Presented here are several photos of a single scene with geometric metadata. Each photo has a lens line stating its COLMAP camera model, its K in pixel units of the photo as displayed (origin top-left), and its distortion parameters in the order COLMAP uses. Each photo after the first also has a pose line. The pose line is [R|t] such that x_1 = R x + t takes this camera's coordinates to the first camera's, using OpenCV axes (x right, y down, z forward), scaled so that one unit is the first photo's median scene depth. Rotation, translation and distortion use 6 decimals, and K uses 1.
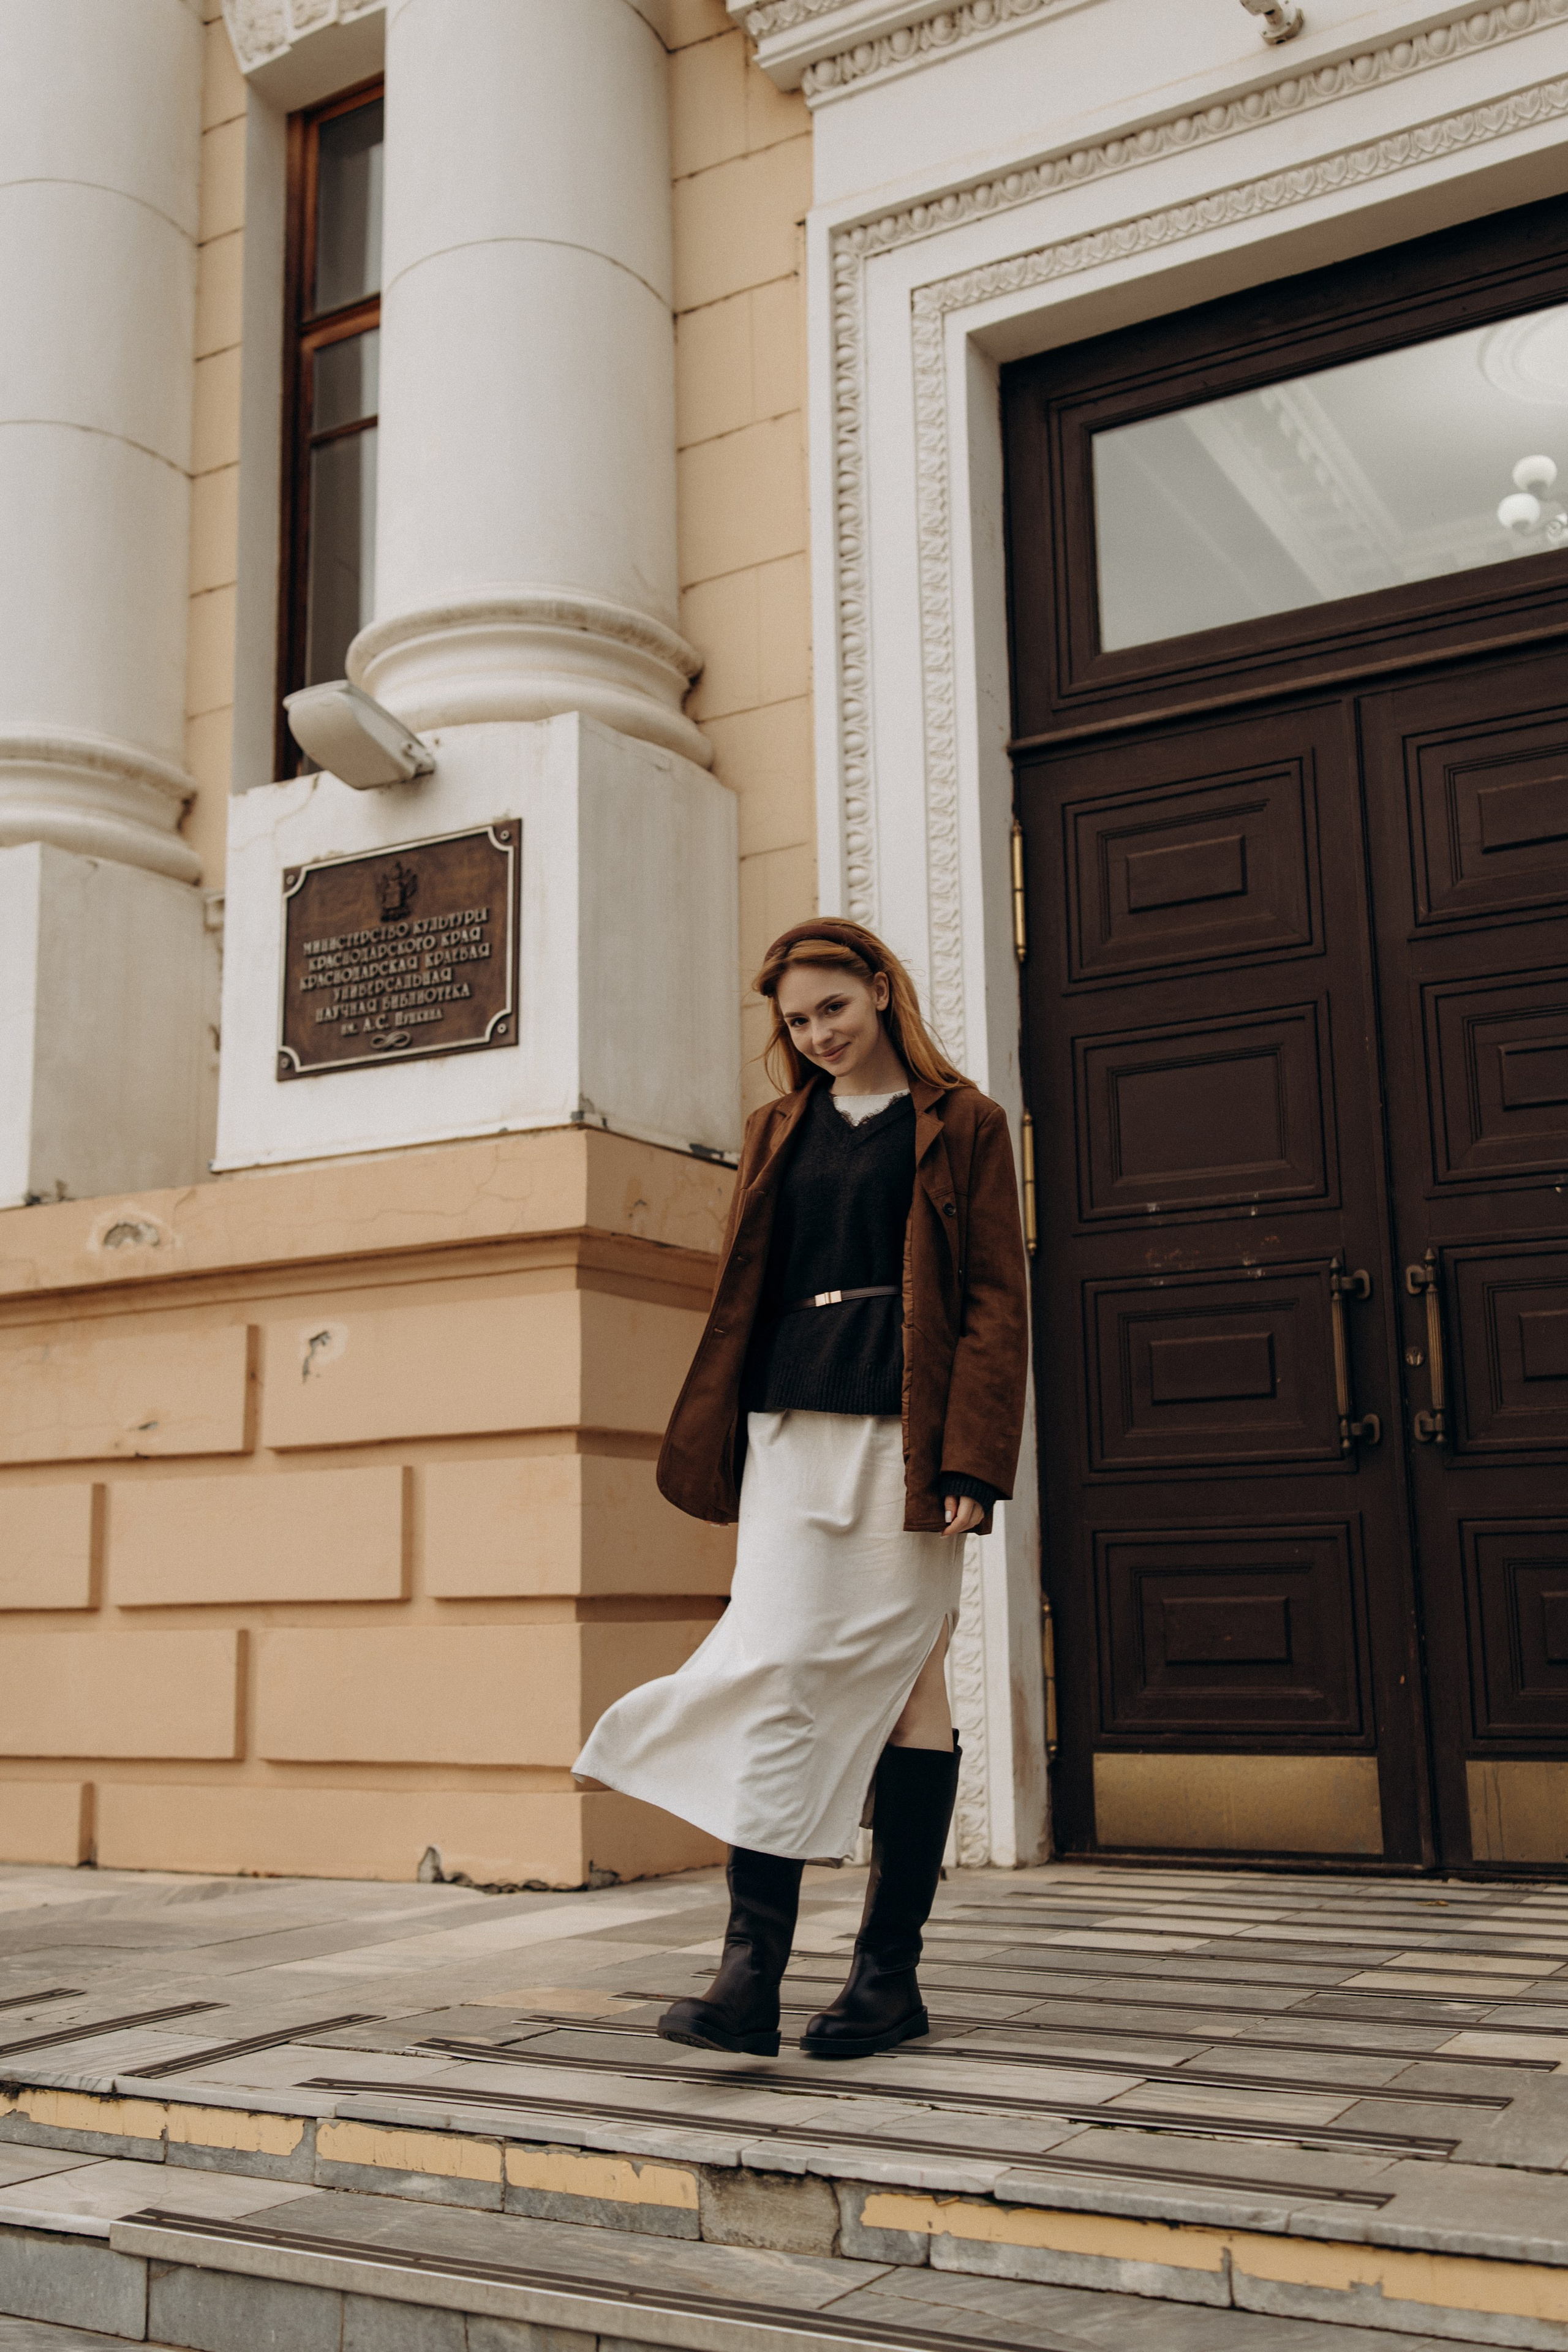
lens RADIAL K [[2329.8, 0, 763.9], [0, 2329.8, 1198.1], [0, 0, 1]] dist [0.017008, -0.022297]
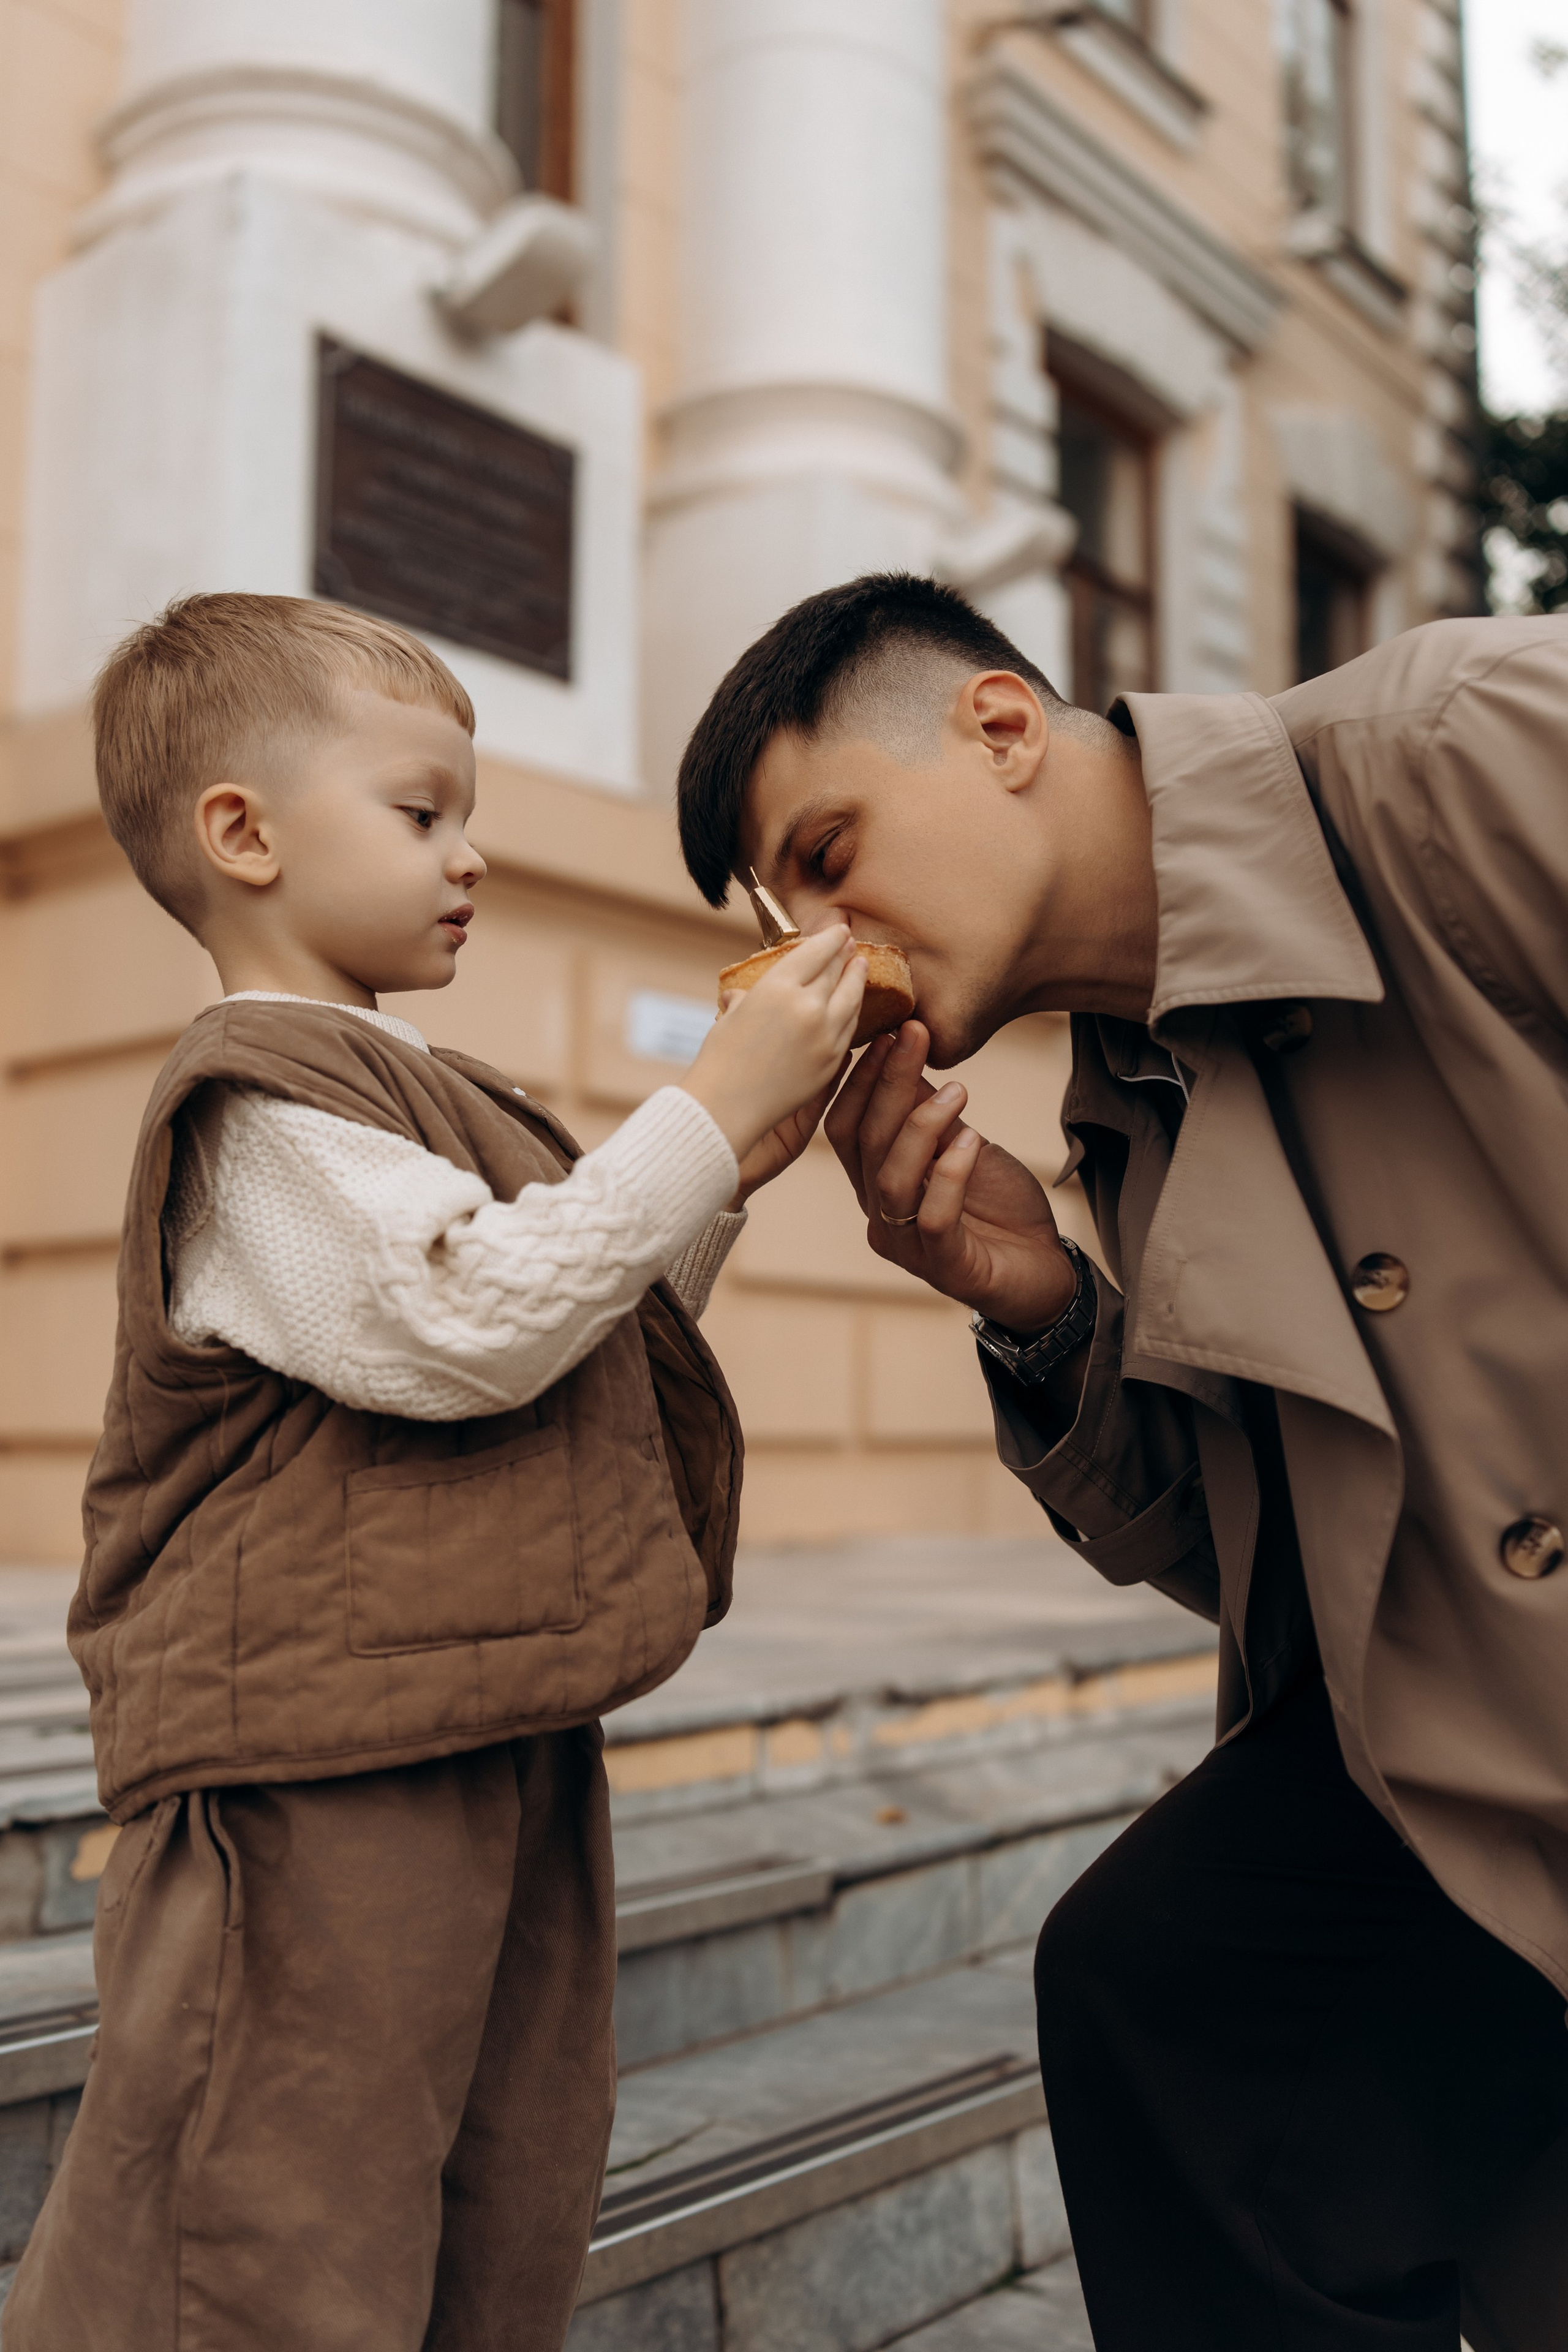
lens RADIAL K [[2247.1, 0, 782.1], [0, 2247.1, 1185.0], [0, 0, 1]] dist [0.018014, -0.026859]
pose [[0.164490, 0.125172, 0.978404, -0.271047], [-0.185432, 0.978154, -0.093965, 0.120511], [-0.968792, -0.165971, 0.184107, 0.324490]]
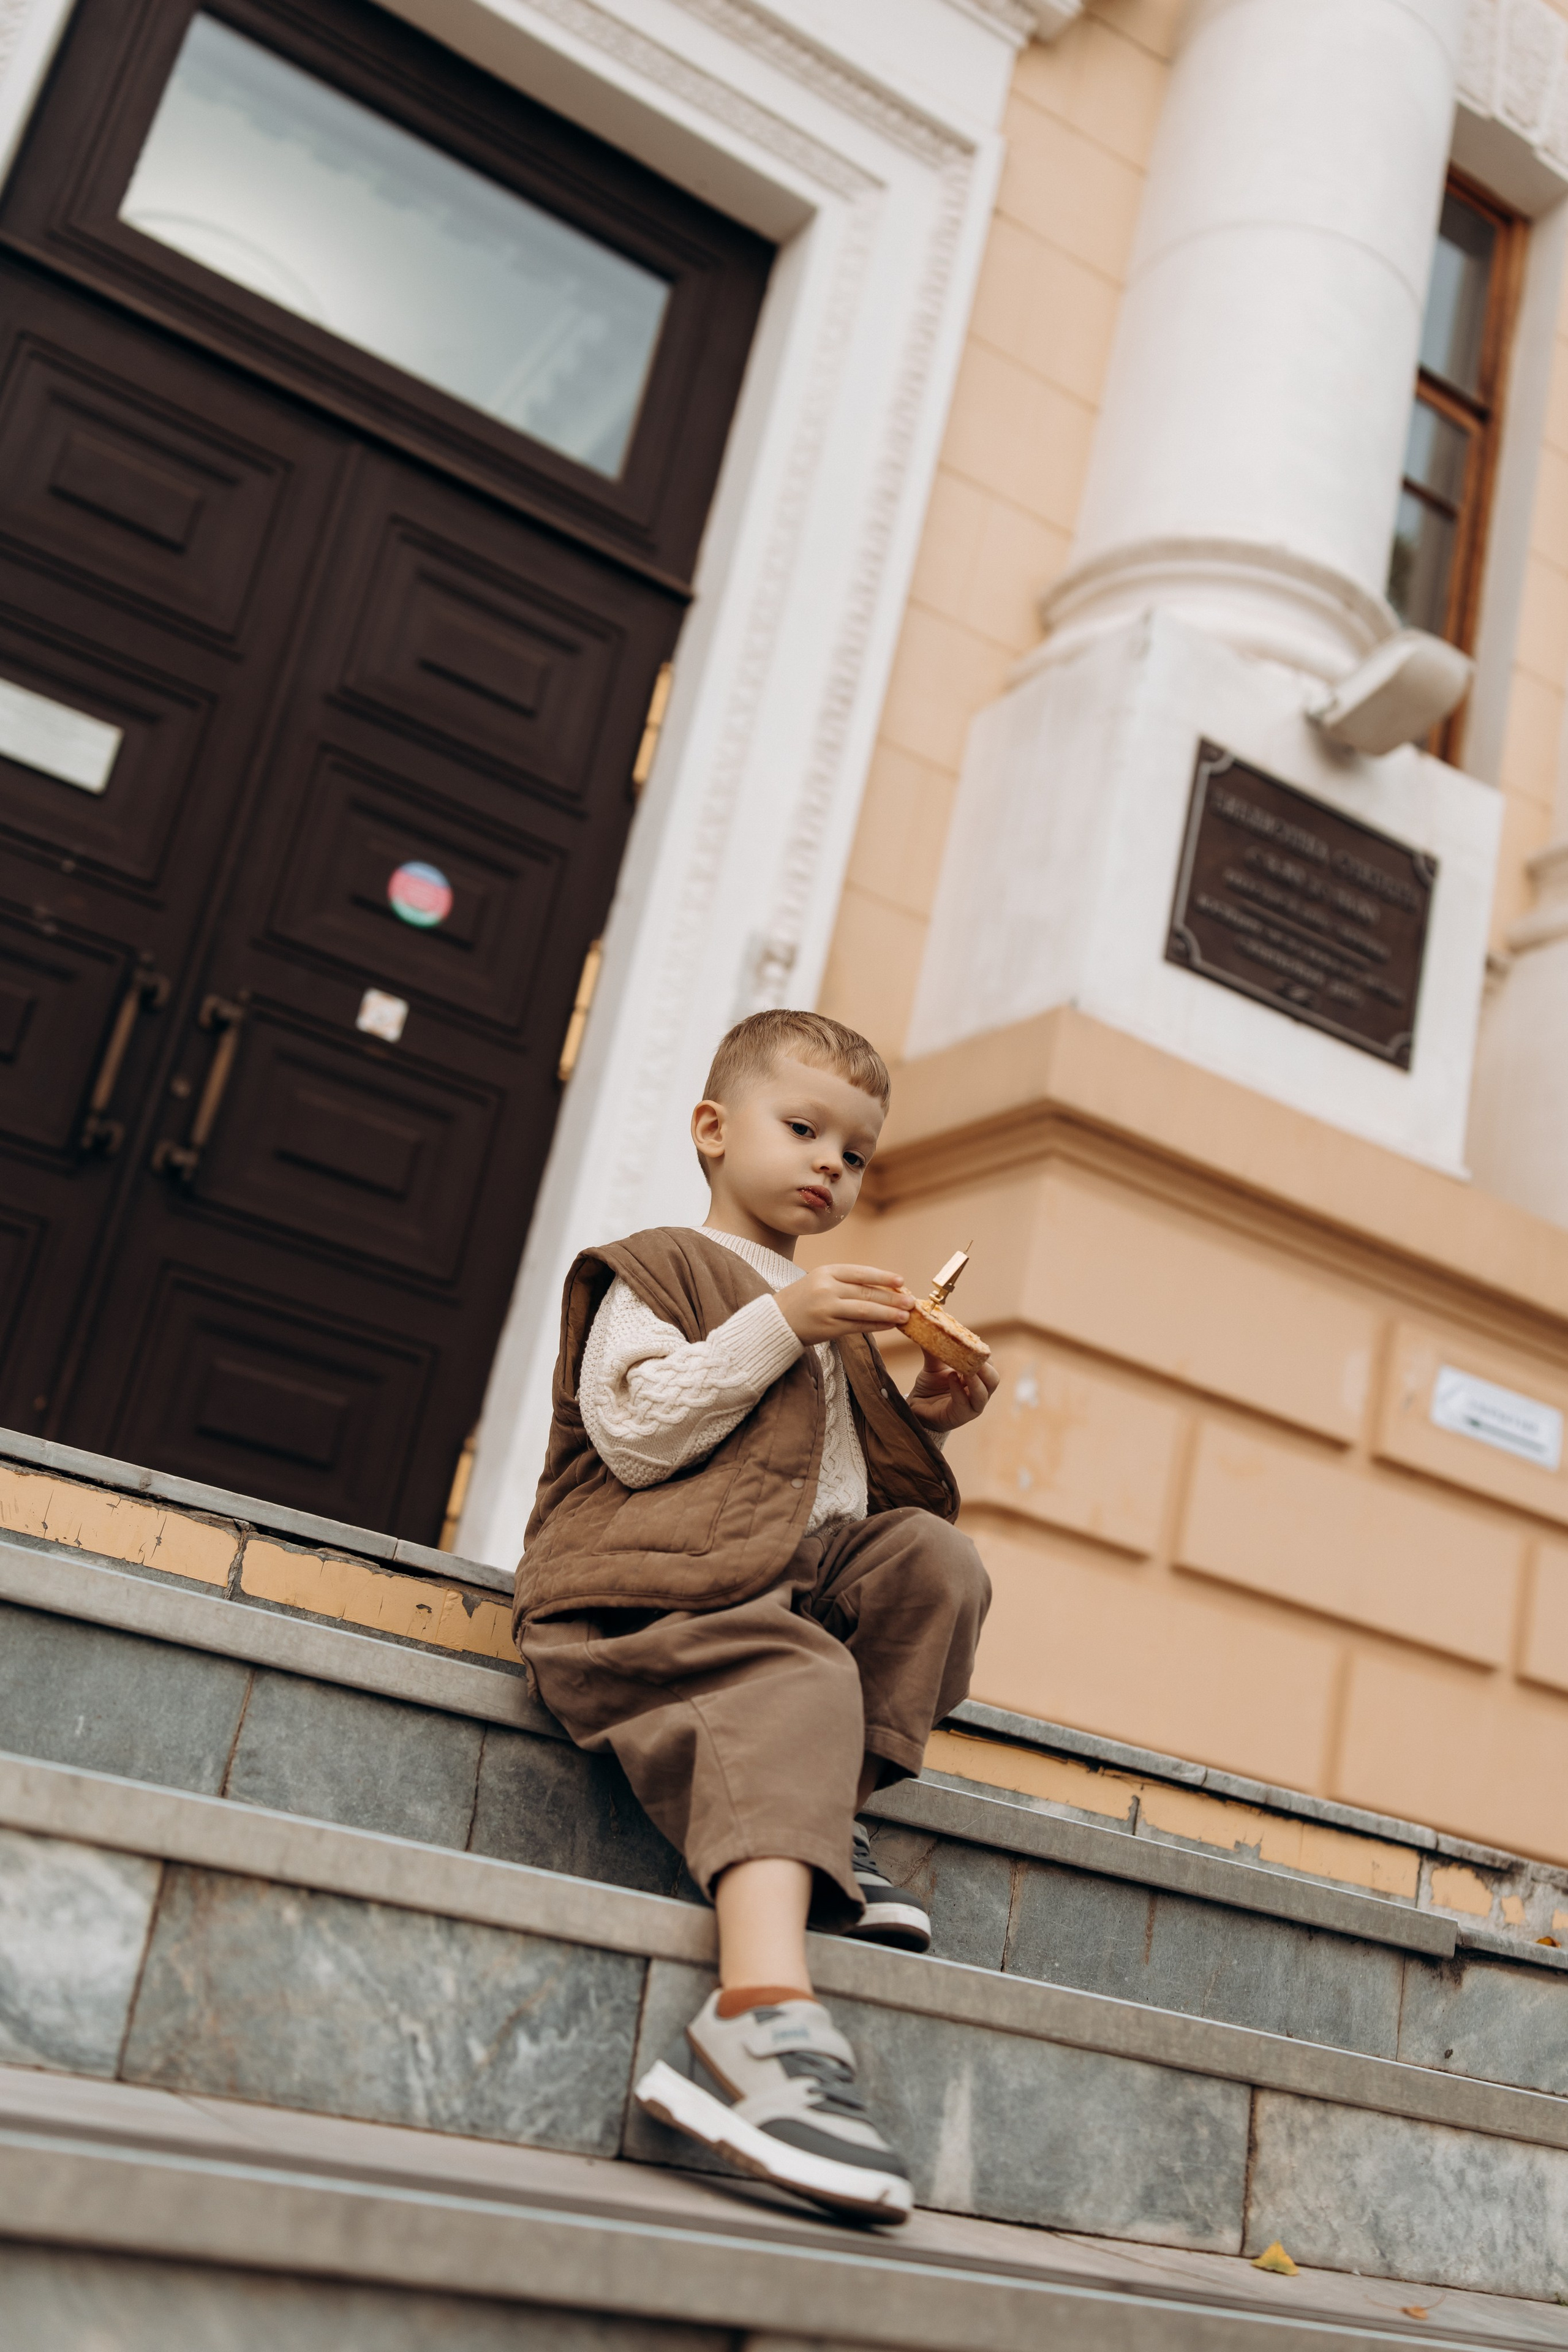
lens RADIAL K [[2246.5, 0, 785.5], [0, 2246.5, 1184.0], [0, 0, 1]] dist [0.015973, -0.020195]
pose [[0.474570, 0.379937, 0.793997, -0.283835], [-0.359302, 0.907089, -0.219299, 0.199255], [-0.803546, -0.181212, 0.566989, 0.271399]]
